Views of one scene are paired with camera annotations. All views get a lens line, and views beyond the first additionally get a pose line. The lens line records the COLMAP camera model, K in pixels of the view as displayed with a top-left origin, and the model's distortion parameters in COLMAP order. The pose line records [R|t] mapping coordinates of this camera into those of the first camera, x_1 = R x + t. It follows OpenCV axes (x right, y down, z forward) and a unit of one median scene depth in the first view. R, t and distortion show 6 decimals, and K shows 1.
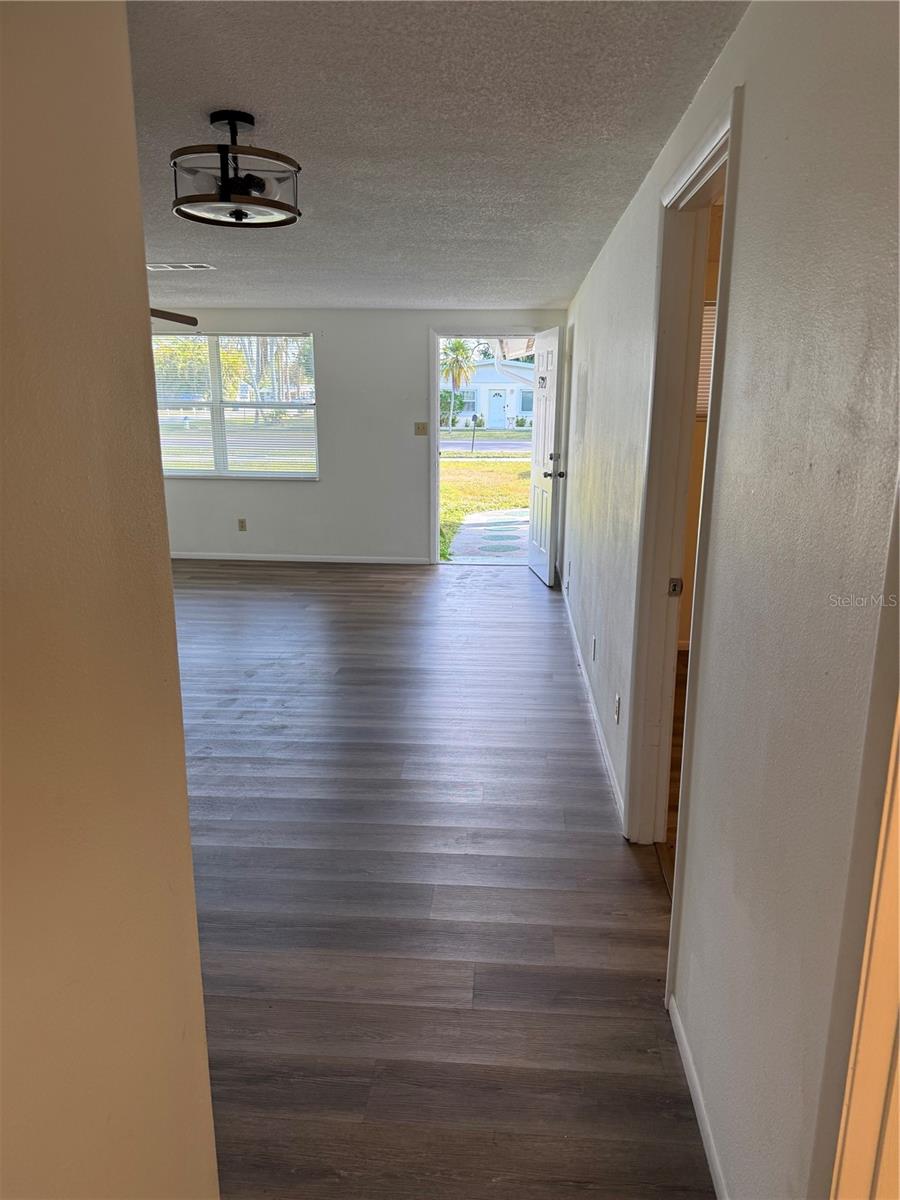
lens RADIAL K [[860.5, 0, 446.3], [0, 860.5, 604.2], [0, 0, 1]] dist [0.072270, -0.060783]
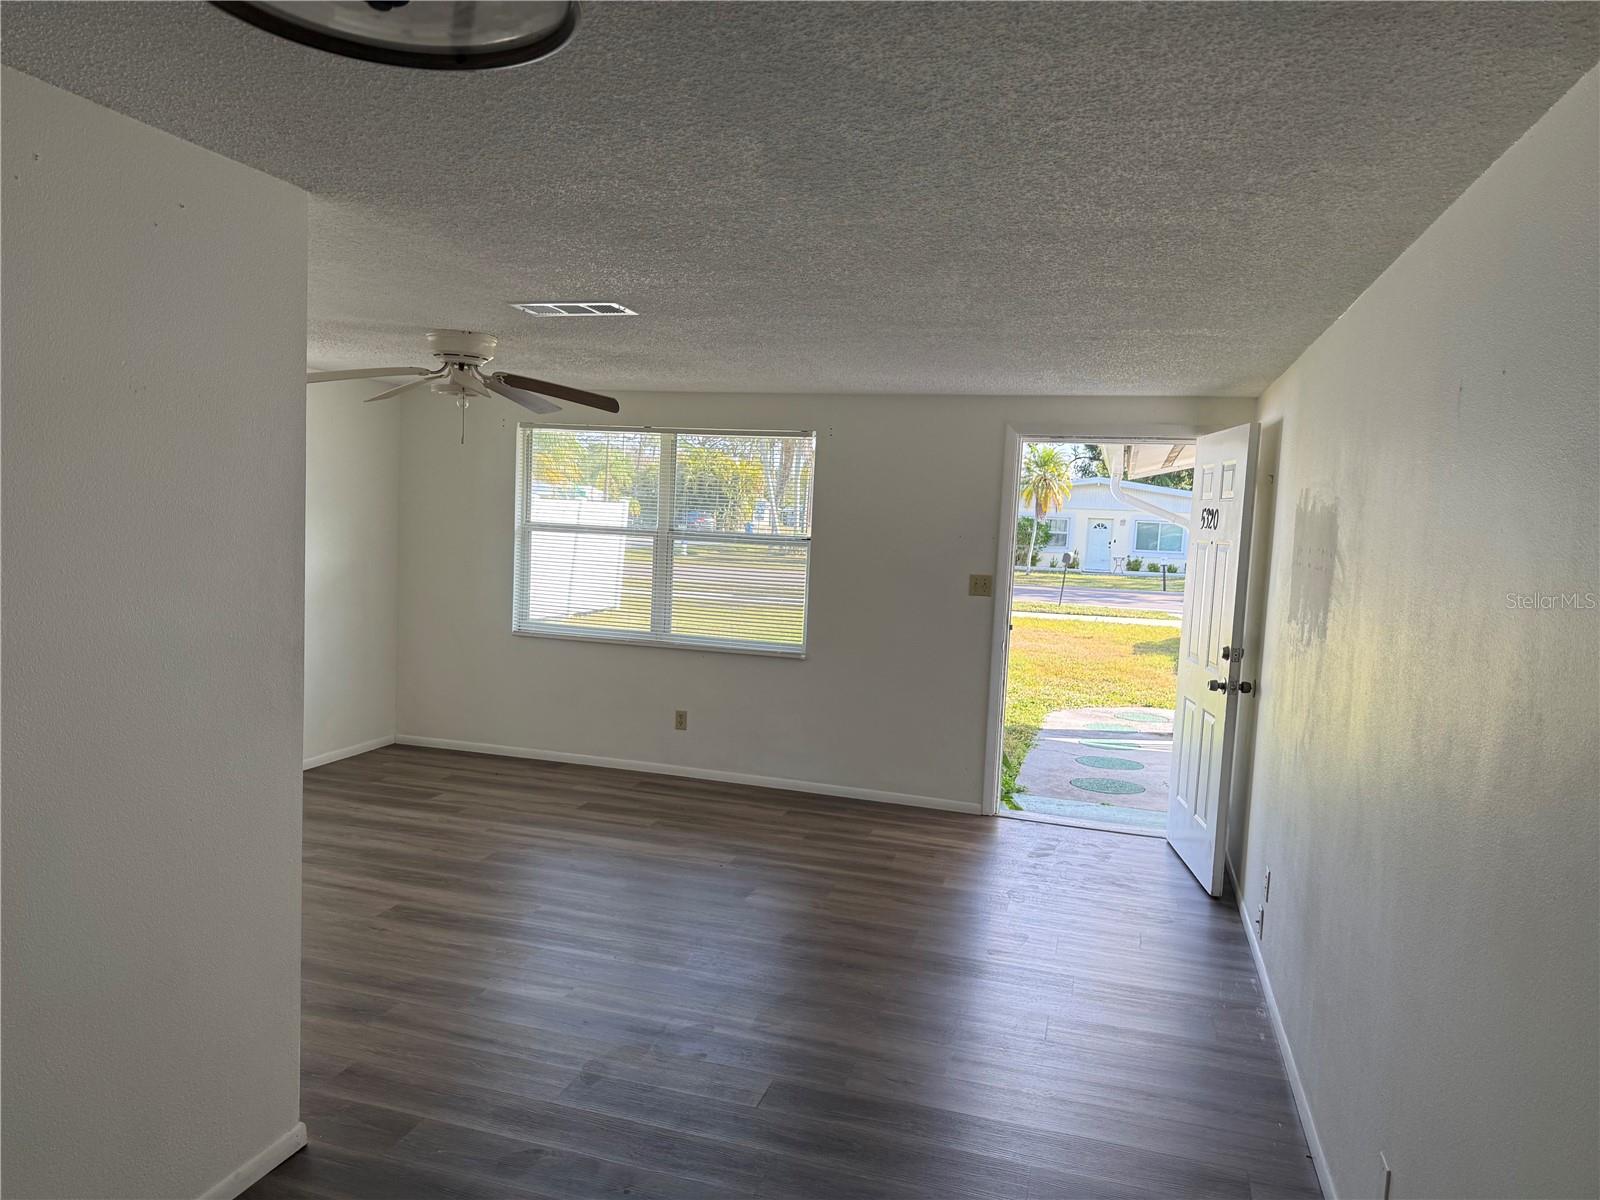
lens RADIAL K [[1133.8, 0, 734.0], [0, 1133.8, 615.3], [0, 0, 1]] dist [0.157457, -0.222465]
pose [[0.968406, 0.060424, -0.241946, -0.001789], [-0.096311, 0.985547, -0.139360, -0.047244], [0.230029, 0.158260, 0.960229, 0.171580]]
